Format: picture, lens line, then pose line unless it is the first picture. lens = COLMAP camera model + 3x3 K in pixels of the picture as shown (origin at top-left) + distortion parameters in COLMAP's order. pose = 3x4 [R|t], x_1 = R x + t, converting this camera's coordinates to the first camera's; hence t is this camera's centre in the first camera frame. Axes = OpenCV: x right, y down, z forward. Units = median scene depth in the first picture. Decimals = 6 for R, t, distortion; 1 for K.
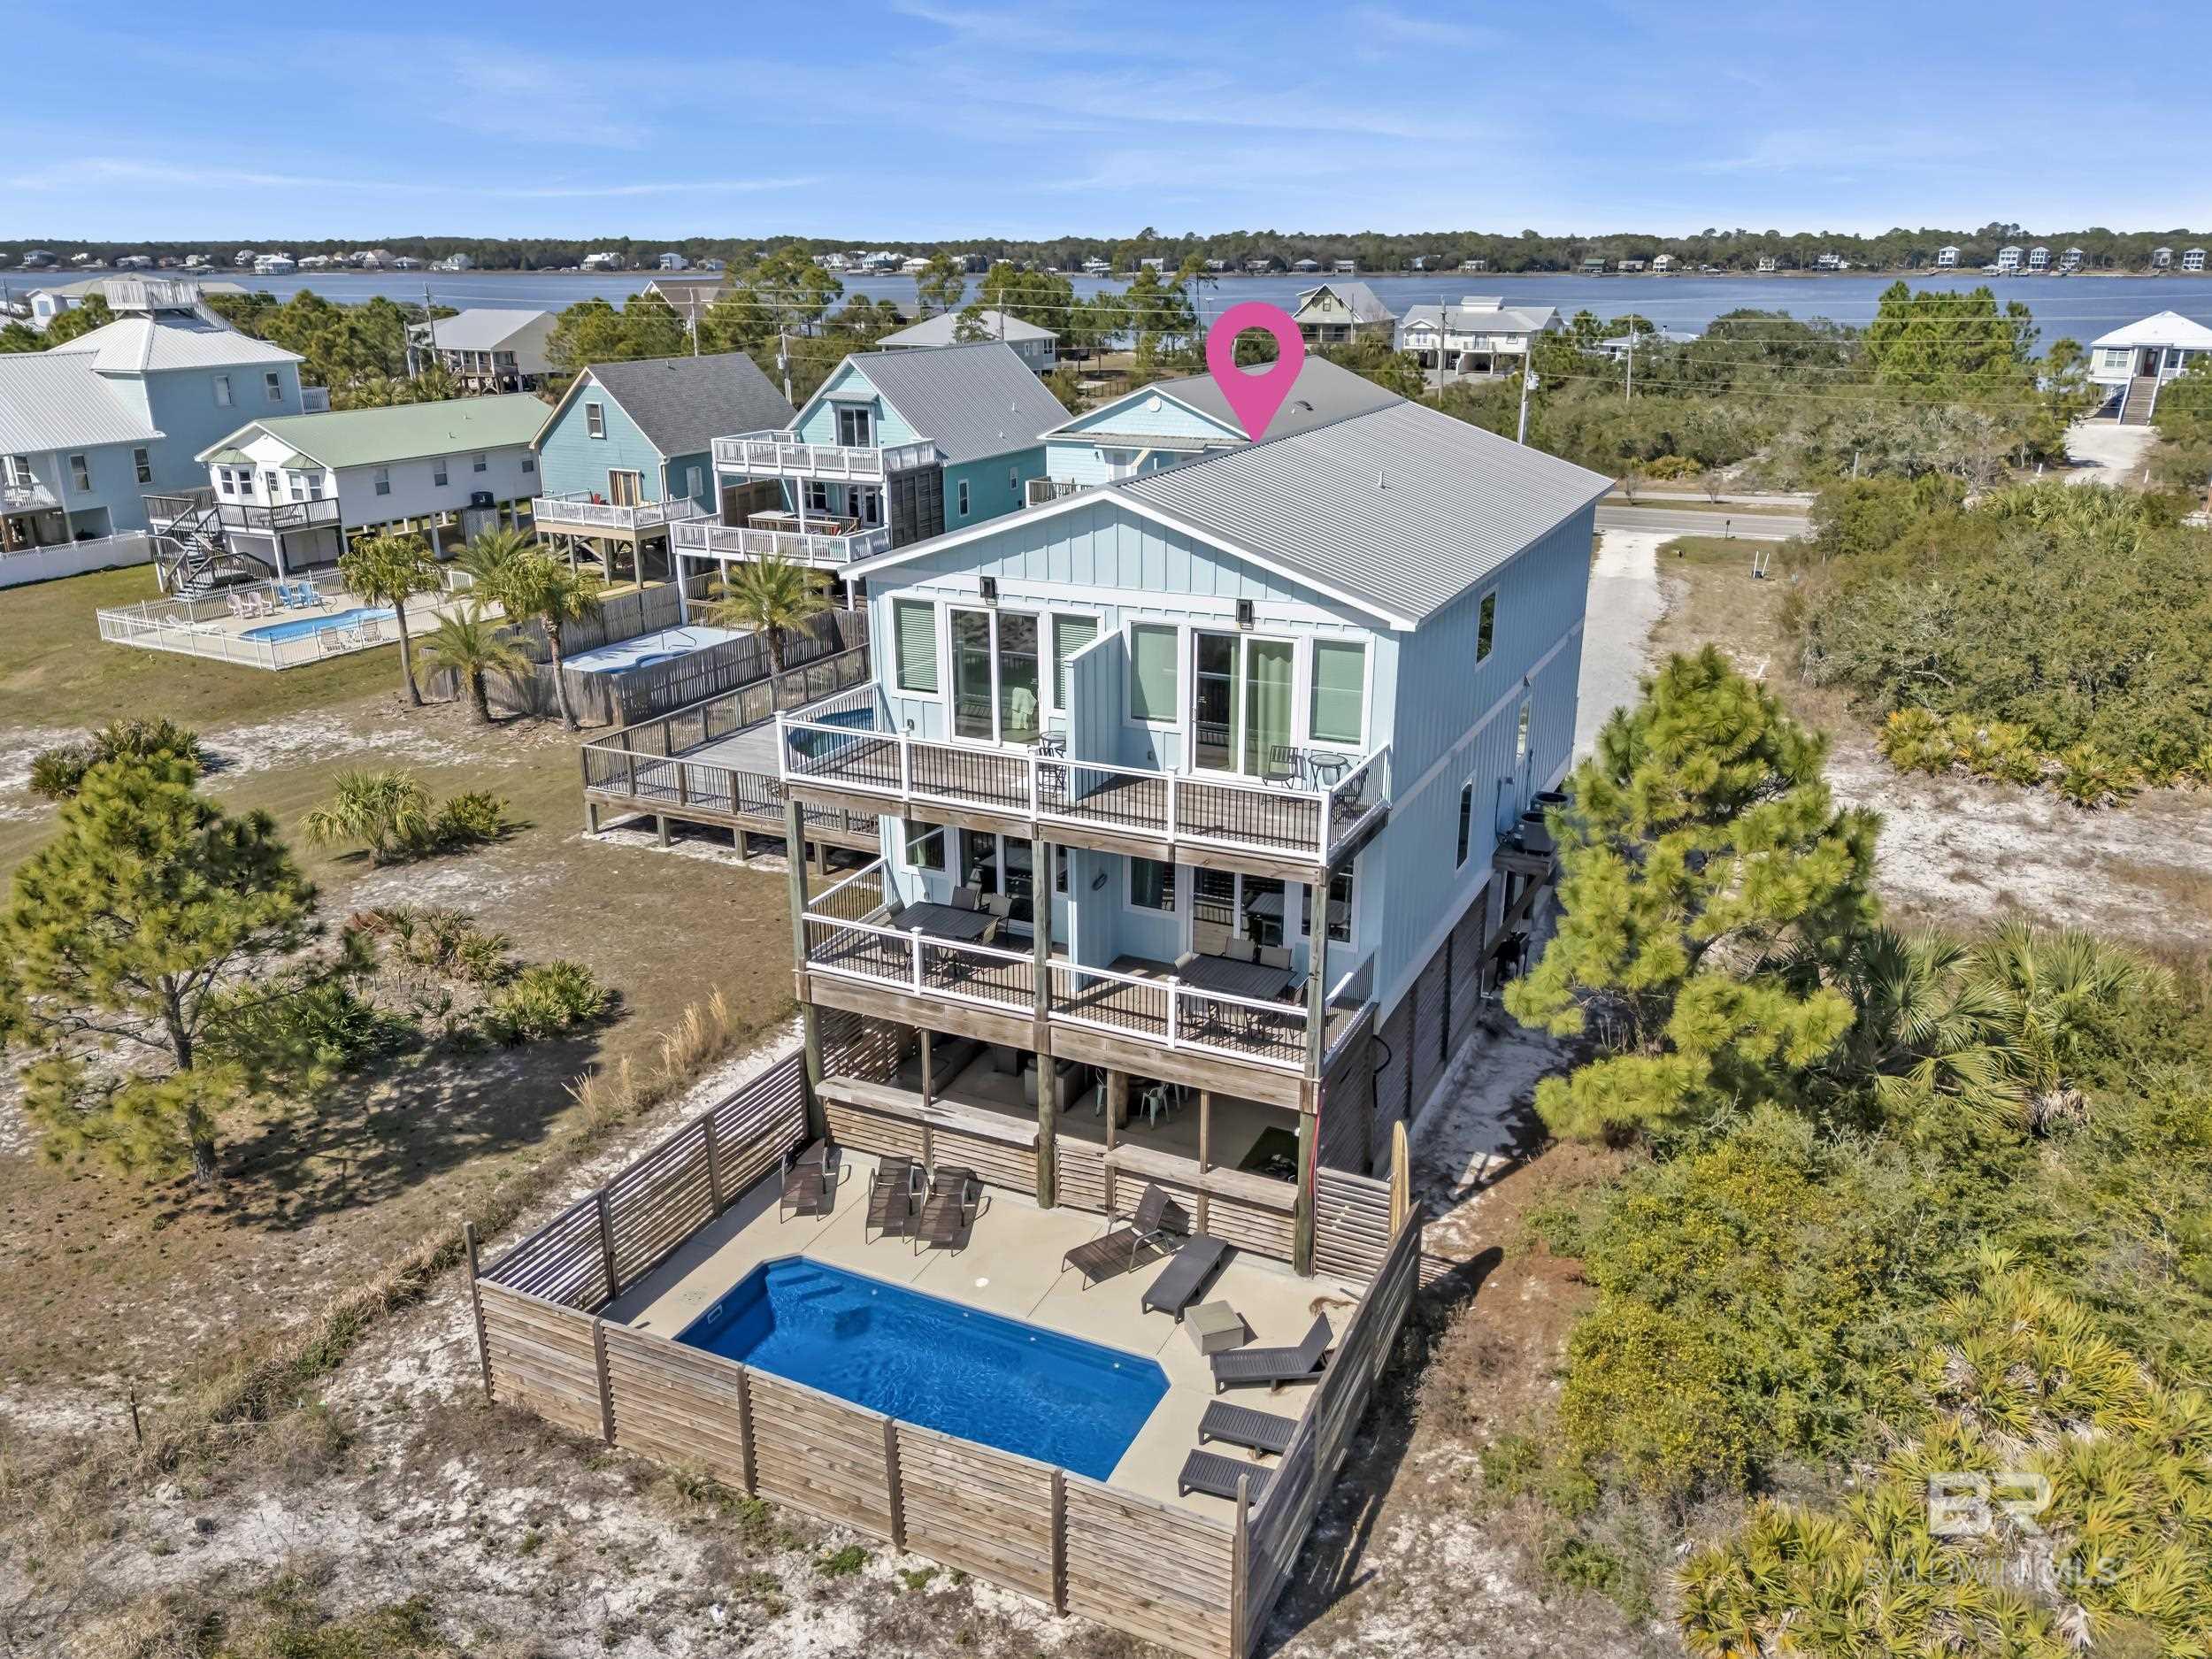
lens RADIAL K [[1619.7, 0, 1127.1], [0, 1619.7, 822.7], [0, 0, 1]] dist [0.036837, -0.030227]
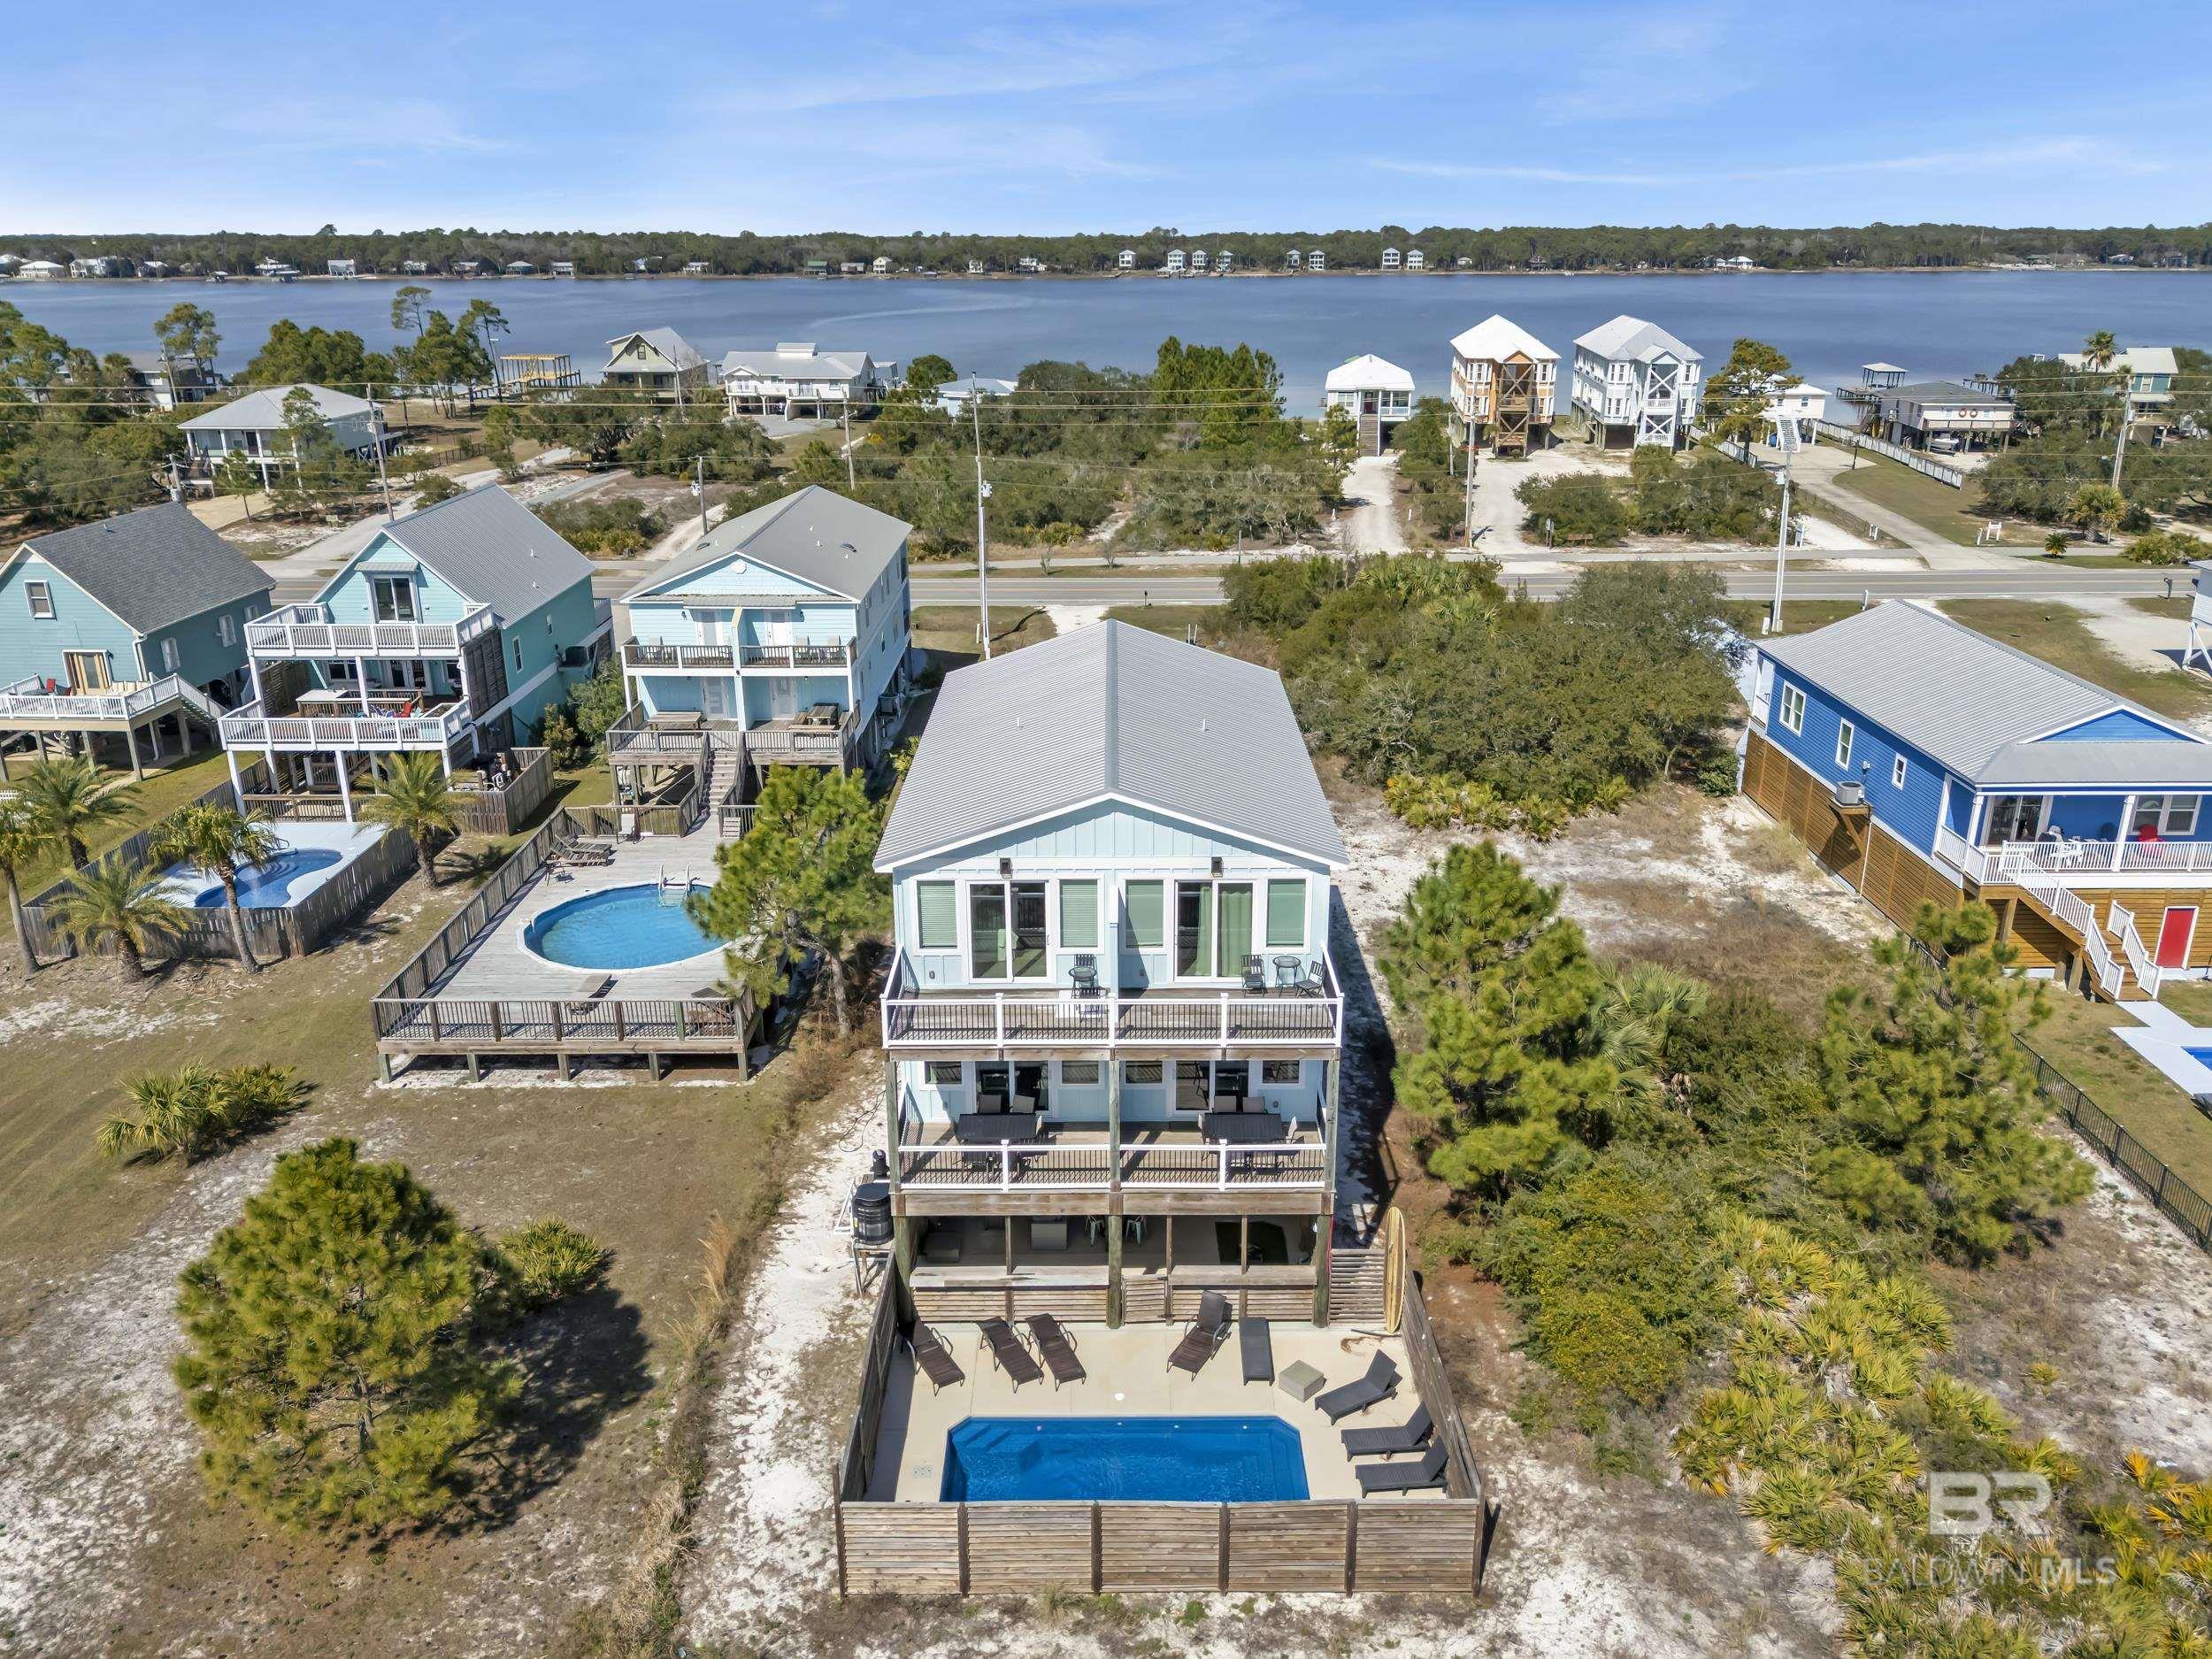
lens RADIAL K [[1619.7, 0, 1121.2], [0, 1619.7, 829.2], [0, 0, 1]] dist [0.036837, -0.030227]
pose [[0.905665, -0.141406, 0.399720, -0.496400], [0.140950, 0.989540, 0.030703, -0.194344], [-0.399880, 0.028534, 0.916123, -0.208105]]
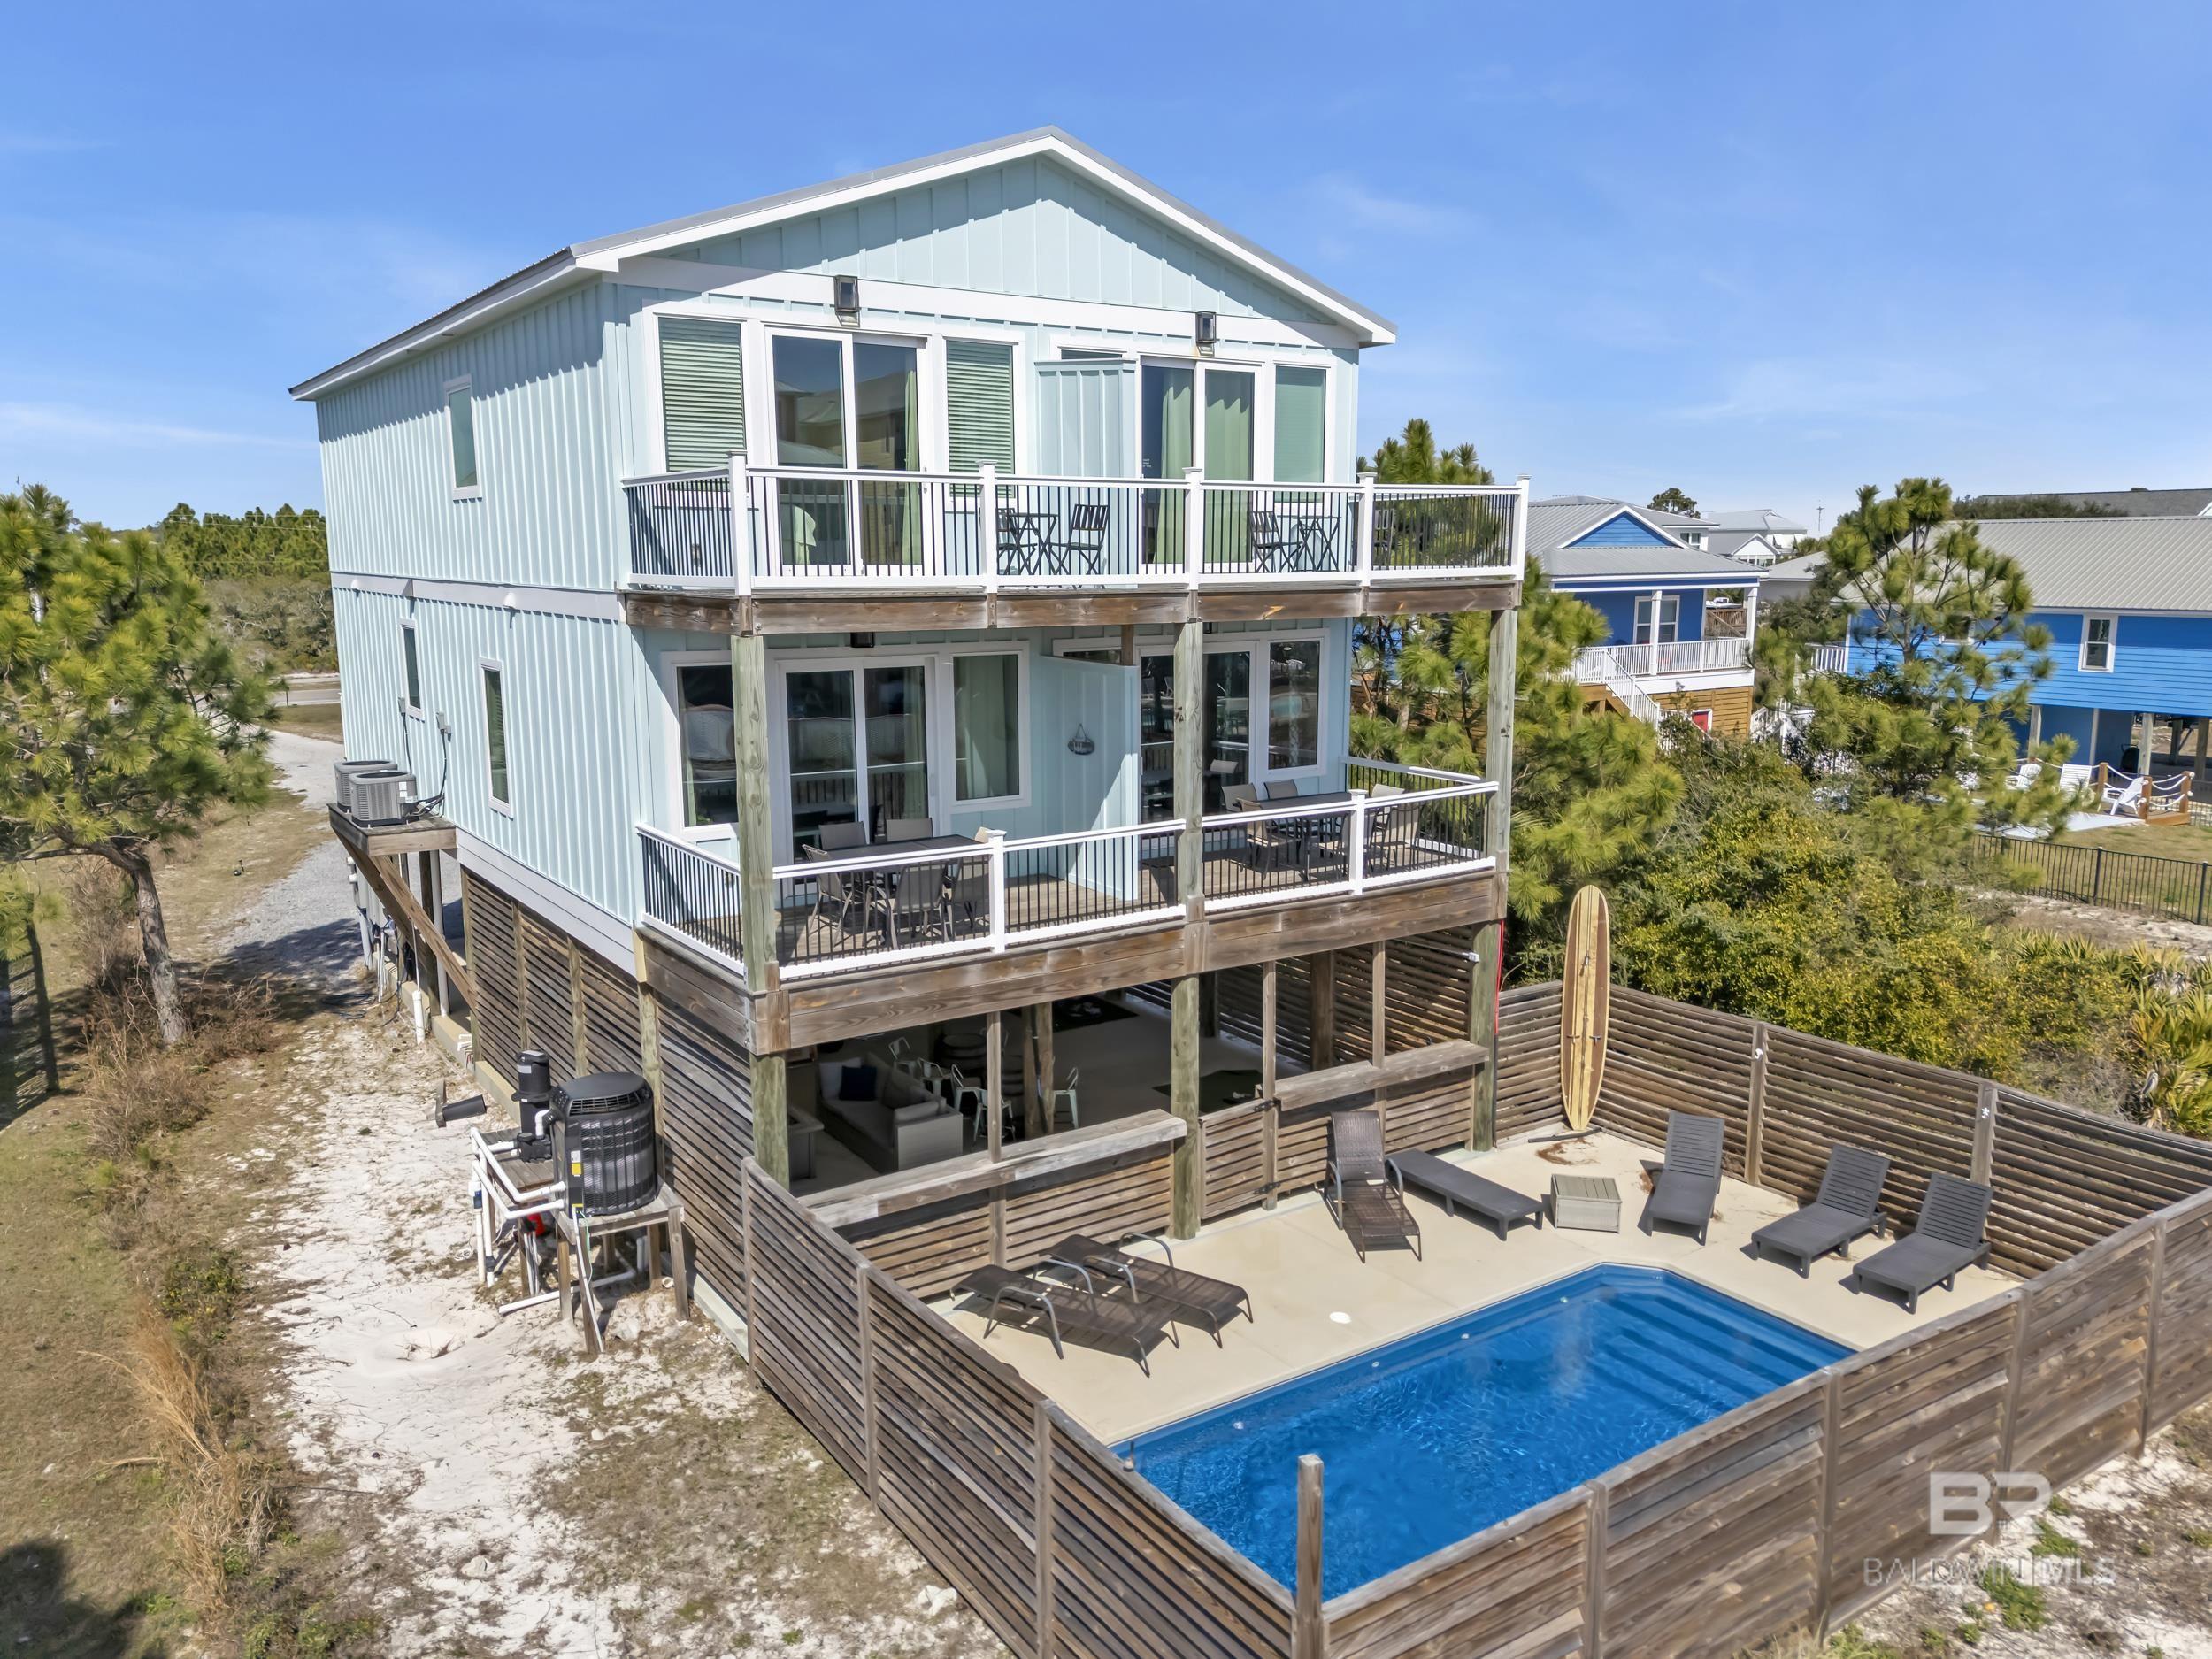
lens RADIAL K [[1619.7, 0, 1113.0], [0, 1619.7, 825.6], [0, 0, 1]] dist [0.036837, -0.030227]
pose [[0.521304, -0.147077, 0.840601, -0.556759], [0.281831, 0.959439, -0.006909, 0.074862], [-0.805490, 0.240509, 0.541611, 0.620354]]
